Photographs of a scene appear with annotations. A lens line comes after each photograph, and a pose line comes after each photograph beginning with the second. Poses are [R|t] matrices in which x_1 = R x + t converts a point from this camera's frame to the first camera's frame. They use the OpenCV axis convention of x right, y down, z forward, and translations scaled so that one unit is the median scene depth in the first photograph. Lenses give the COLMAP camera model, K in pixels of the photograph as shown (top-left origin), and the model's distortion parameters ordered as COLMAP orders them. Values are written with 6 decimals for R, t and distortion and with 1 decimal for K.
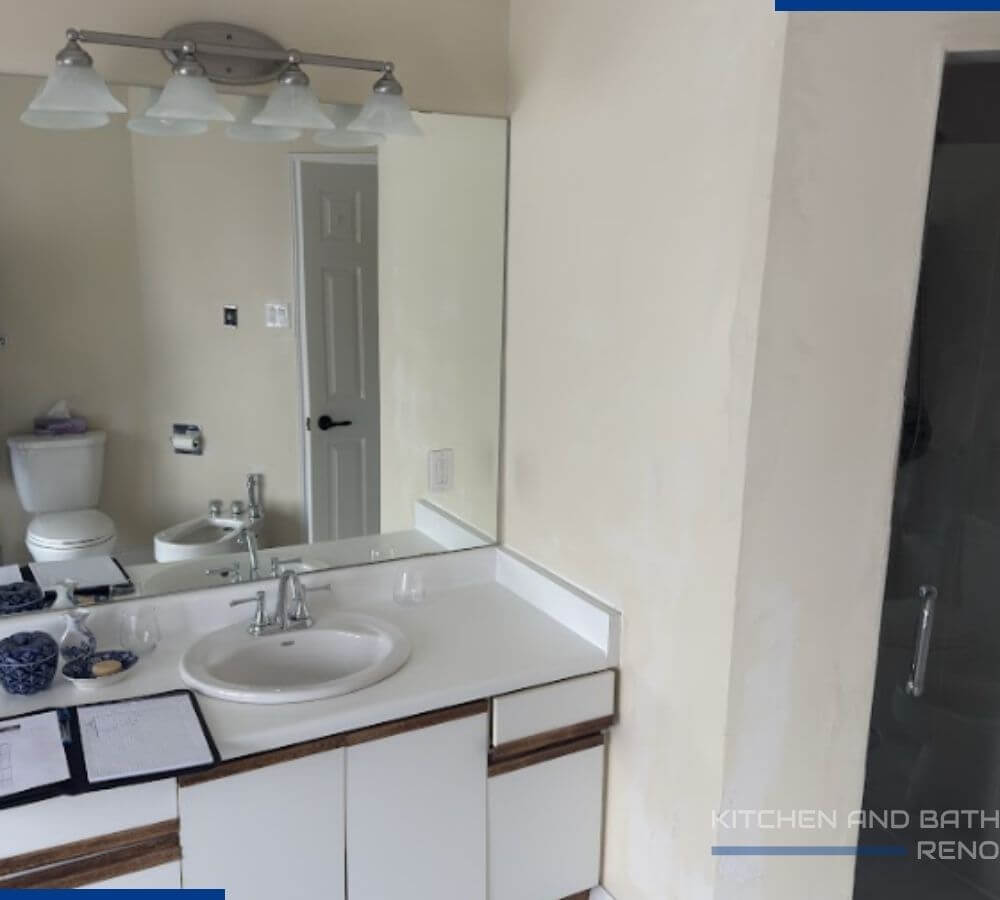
lens RADIAL K [[976.7, 0, 500.0], [0, 976.7, 450.0], [0, 0, 1]] dist [-0.013579, -0.014135]
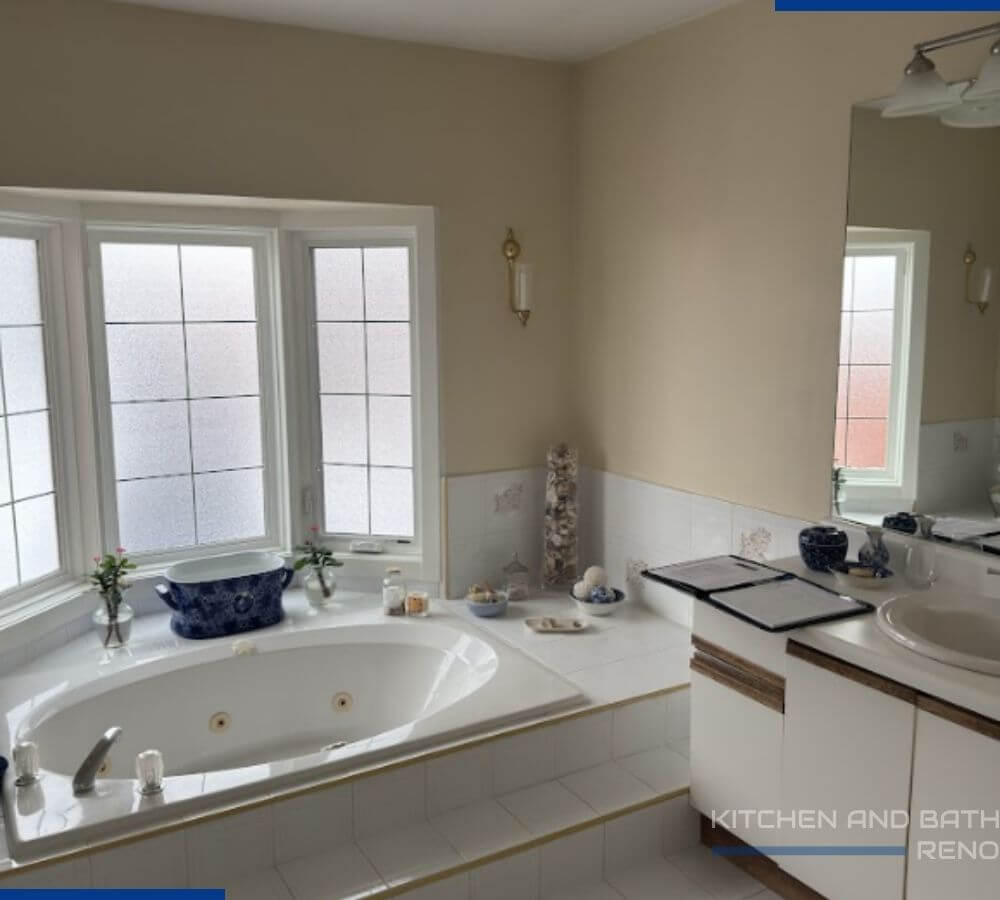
lens RADIAL K [[976.7, 0, 500.0], [0, 976.7, 450.0], [0, 0, 1]] dist [-0.013579, -0.014135]
pose [[-0.006447, 0.131625, -0.991279, 0.838505], [-0.202102, 0.970671, 0.130203, 0.011258], [0.979343, 0.201179, 0.020344, 0.555248]]
